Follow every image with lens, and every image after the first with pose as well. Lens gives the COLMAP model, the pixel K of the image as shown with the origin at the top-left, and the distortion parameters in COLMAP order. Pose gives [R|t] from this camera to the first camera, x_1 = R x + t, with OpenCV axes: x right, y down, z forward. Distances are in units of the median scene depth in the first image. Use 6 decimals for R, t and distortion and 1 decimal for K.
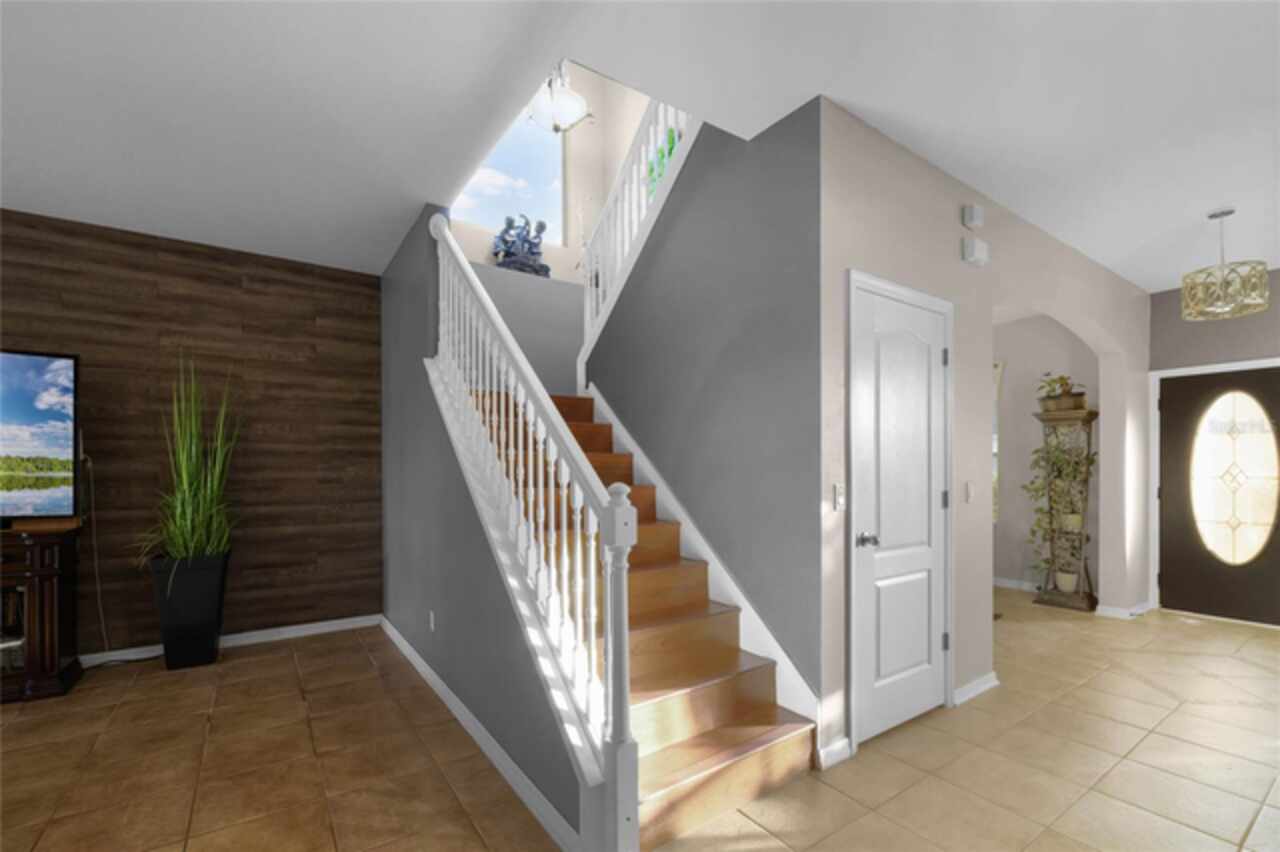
lens RADIAL K [[555.5, 0, 646.5], [0, 555.5, 468.9], [0, 0, 1]] dist [-0.000670, 0.000007]
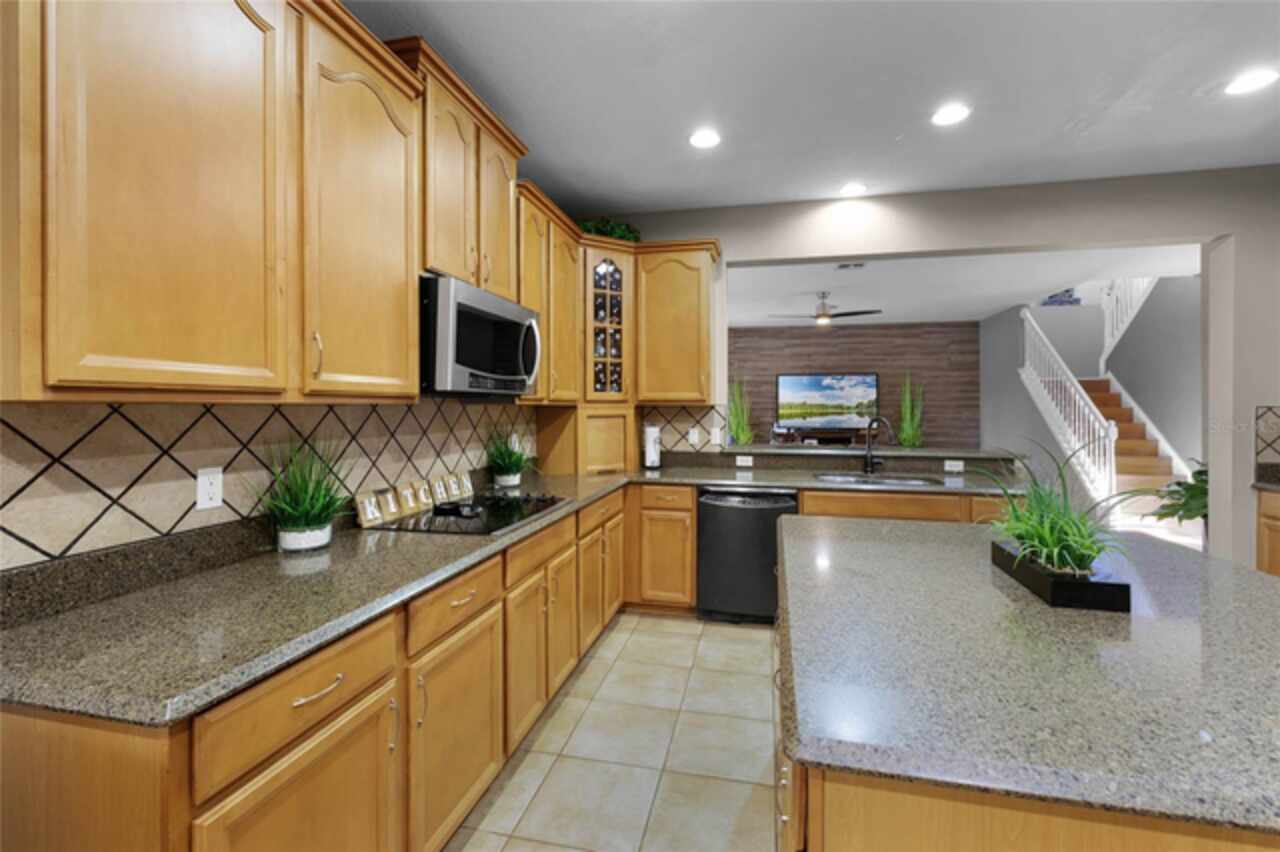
lens RADIAL K [[550.2, 0, 642.1], [0, 550.2, 400.2], [0, 0, 1]] dist [-0.001068, -0.000149]
pose [[0.671805, -0.006250, -0.740702, 0.236712], [-0.001578, 0.999950, -0.009868, -0.029762], [0.740726, 0.007798, 0.671762, -1.570293]]
